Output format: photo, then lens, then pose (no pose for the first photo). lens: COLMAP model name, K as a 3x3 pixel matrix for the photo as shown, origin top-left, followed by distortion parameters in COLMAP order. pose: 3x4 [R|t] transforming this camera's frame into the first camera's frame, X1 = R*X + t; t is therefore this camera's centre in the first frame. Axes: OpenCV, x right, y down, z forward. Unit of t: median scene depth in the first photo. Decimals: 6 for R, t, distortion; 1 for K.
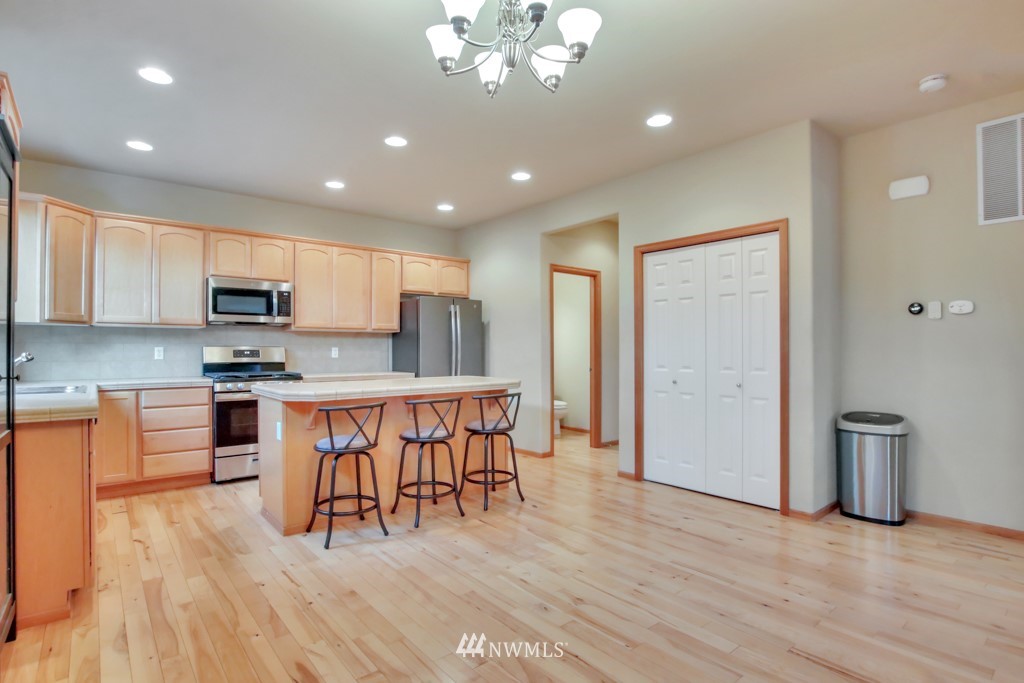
lens RADIAL K [[513.8, 0, 505.0], [0, 513.8, 342.0], [0, 0, 1]] dist [-0.024289, 0.001677]
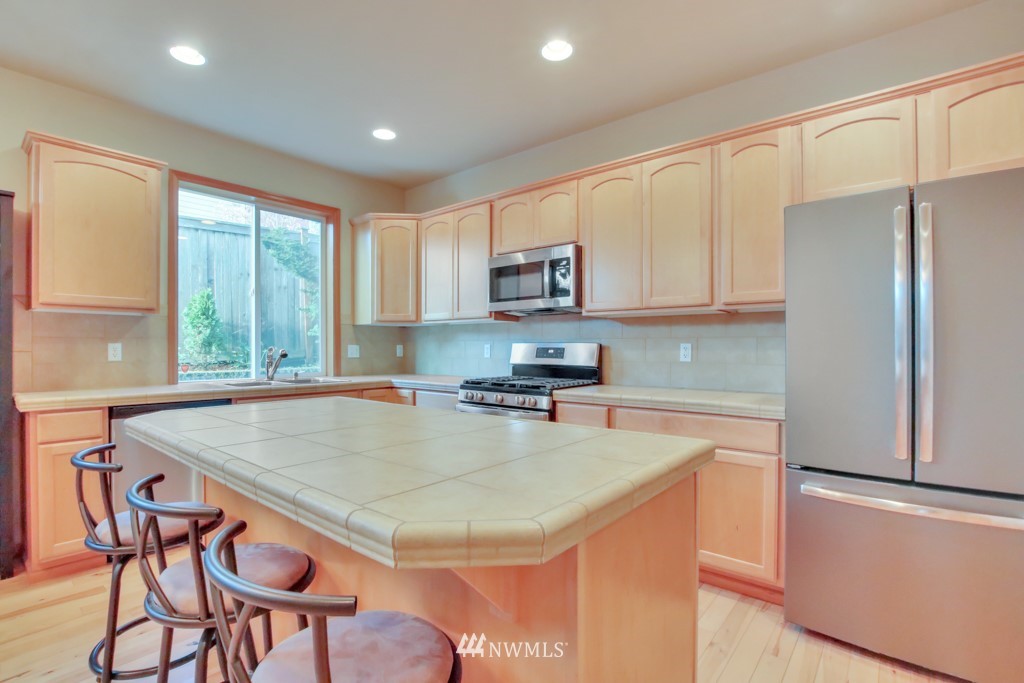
lens RADIAL K [[476.2, 0, 507.9], [0, 476.2, 348.4], [0, 0, 1]] dist [-0.030368, 0.003450]
pose [[0.189788, 0.005900, -0.981807, 0.160439], [0.016338, 0.999825, 0.009167, 0.009718], [0.981689, -0.017780, 0.189658, 0.846874]]
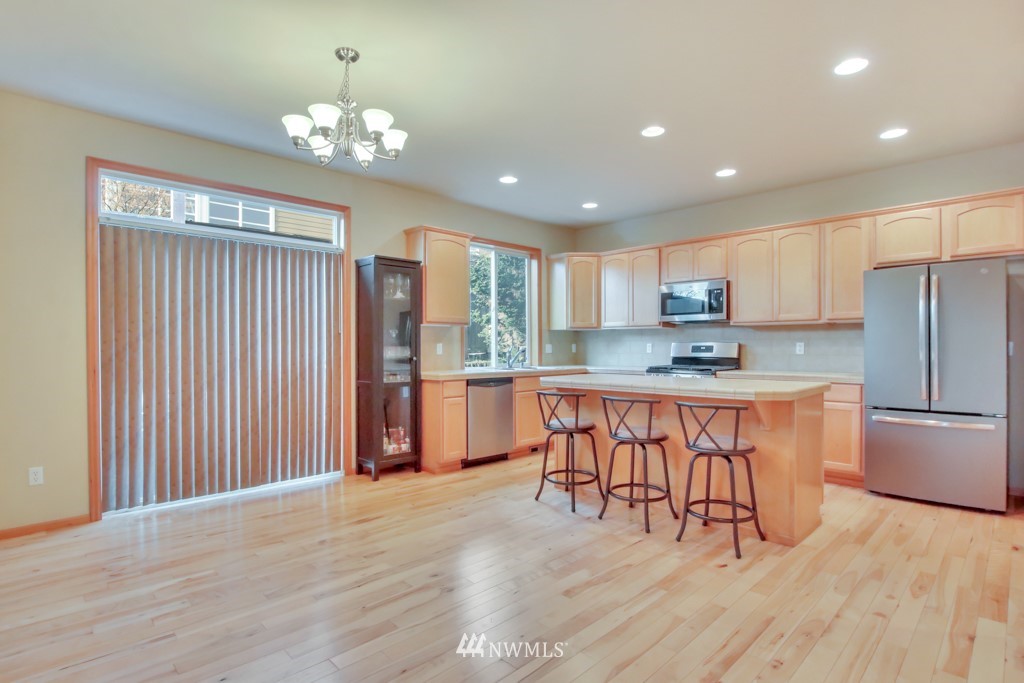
lens RADIAL K [[513.8, 0, 509.0], [0, 513.8, 347.9], [0, 0, 1]] dist [-0.024289, 0.001677]
pose [[0.089198, 0.006058, -0.995996, 0.581268], [0.019397, 0.999781, 0.007818, 0.003725], [0.995825, -0.020016, 0.089061, 0.507664]]
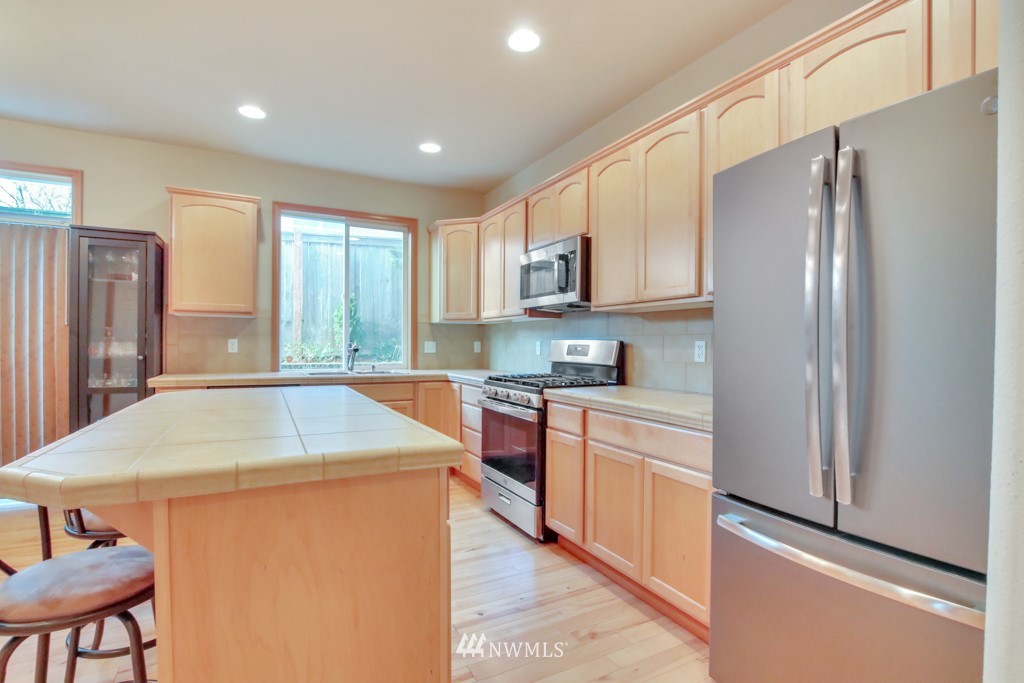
lens RADIAL K [[476.2, 0, 509.1], [0, 476.2, 348.2], [0, 0, 1]] dist [-0.030368, 0.003450]
pose [[-0.195986, 0.011046, -0.980544, 0.163354], [0.010897, 0.999899, 0.009086, 0.013416], [0.980546, -0.008904, -0.196087, 1.081468]]
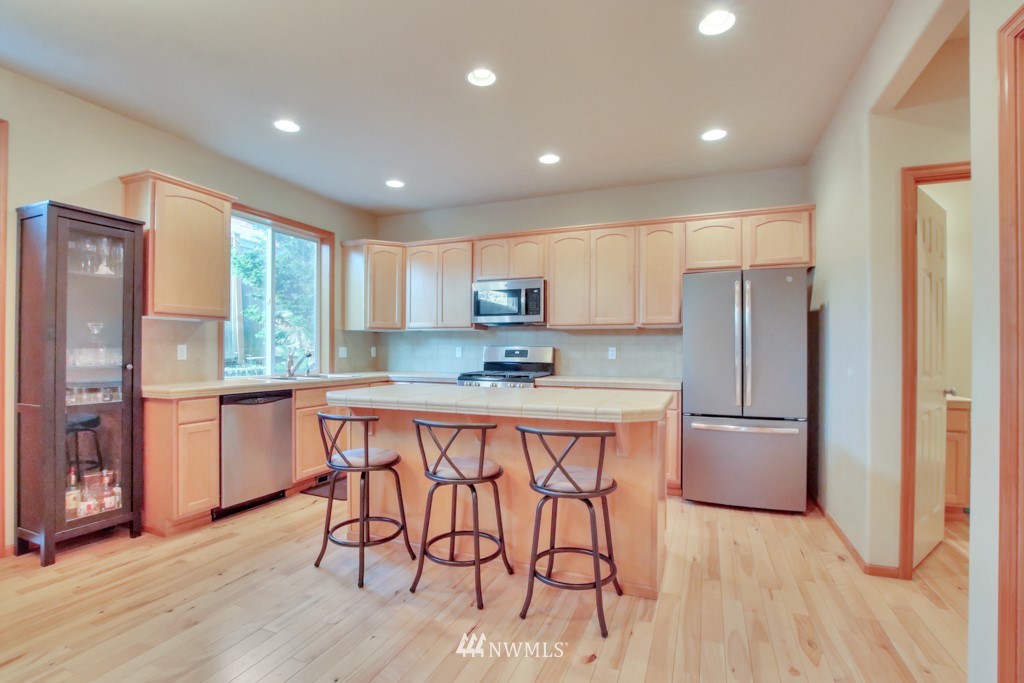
lens RADIAL K [[476.2, 0, 506.9], [0, 476.2, 348.5], [0, 0, 1]] dist [-0.030368, 0.003450]
pose [[0.471850, 0.002533, -0.881675, 0.339342], [0.009919, 0.999917, 0.008181, 0.004869], [0.881623, -0.012605, 0.471786, 0.557538]]
